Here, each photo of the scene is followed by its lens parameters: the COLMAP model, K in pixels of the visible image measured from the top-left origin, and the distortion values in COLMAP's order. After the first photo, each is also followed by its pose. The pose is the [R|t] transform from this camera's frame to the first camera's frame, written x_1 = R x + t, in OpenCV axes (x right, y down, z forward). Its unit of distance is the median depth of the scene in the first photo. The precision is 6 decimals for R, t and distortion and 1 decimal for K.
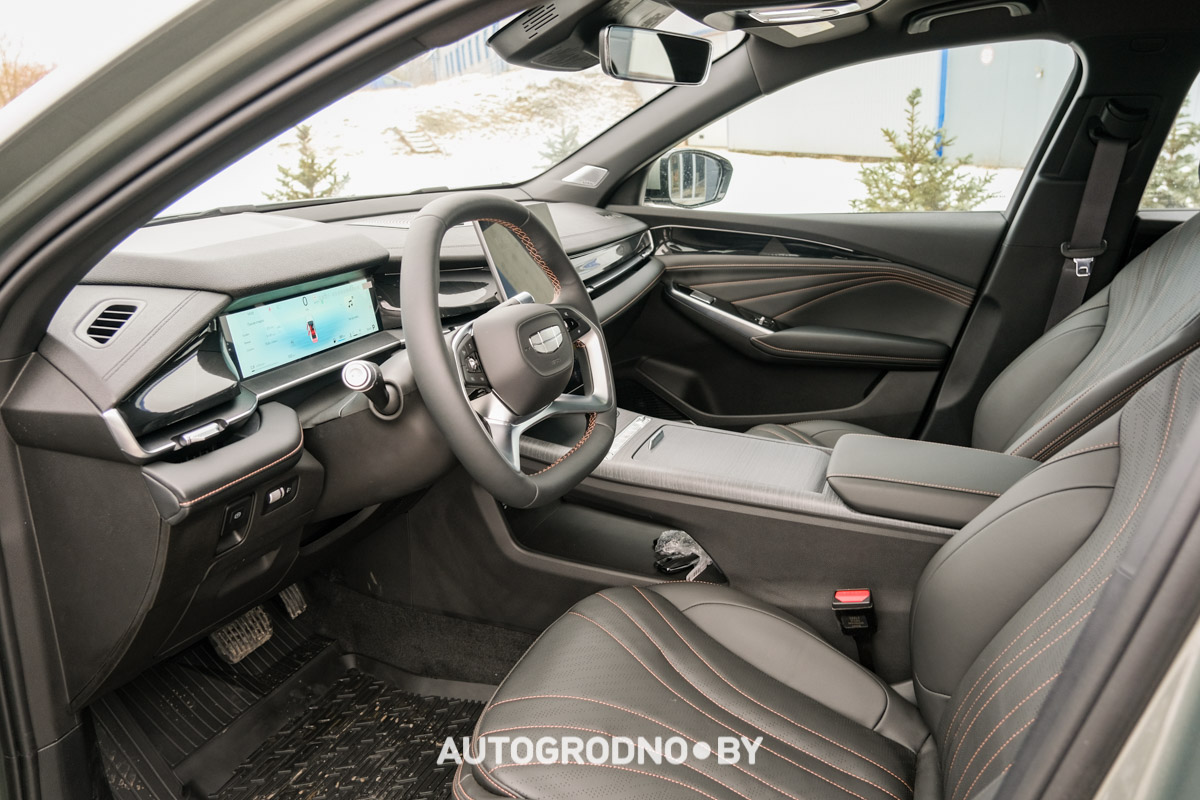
lens RADIAL K [[860.4, 0, 600.0], [0, 860.4, 400.0], [0, 0, 1]] dist [0.011236, 0.007423]
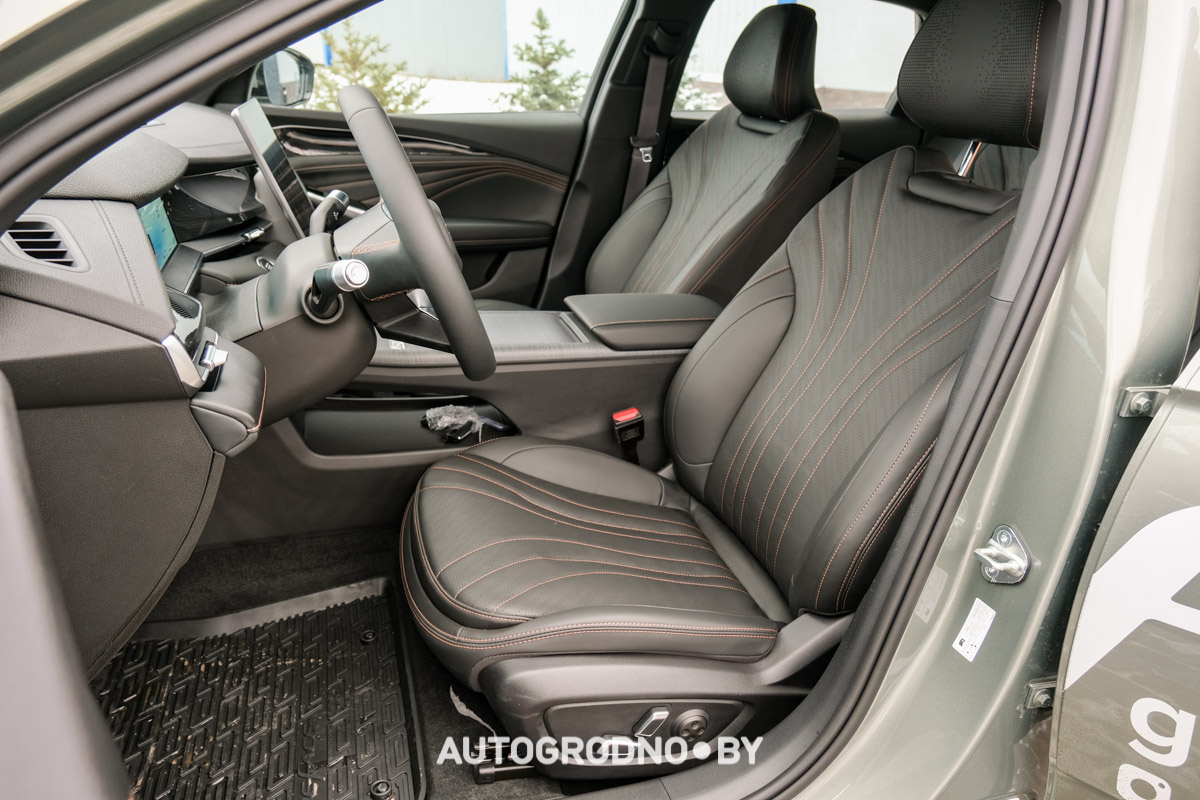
lens RADIAL K [[816.9, 0, 600.0], [0, 816.9, 400.0], [0, 0, 1]] dist [0.009843, 0.002540]
pose [[0.775760, -0.208805, 0.595480, -0.323379], [0.137888, 0.976954, 0.162935, -0.000240], [-0.615779, -0.044289, 0.786673, 0.040425]]
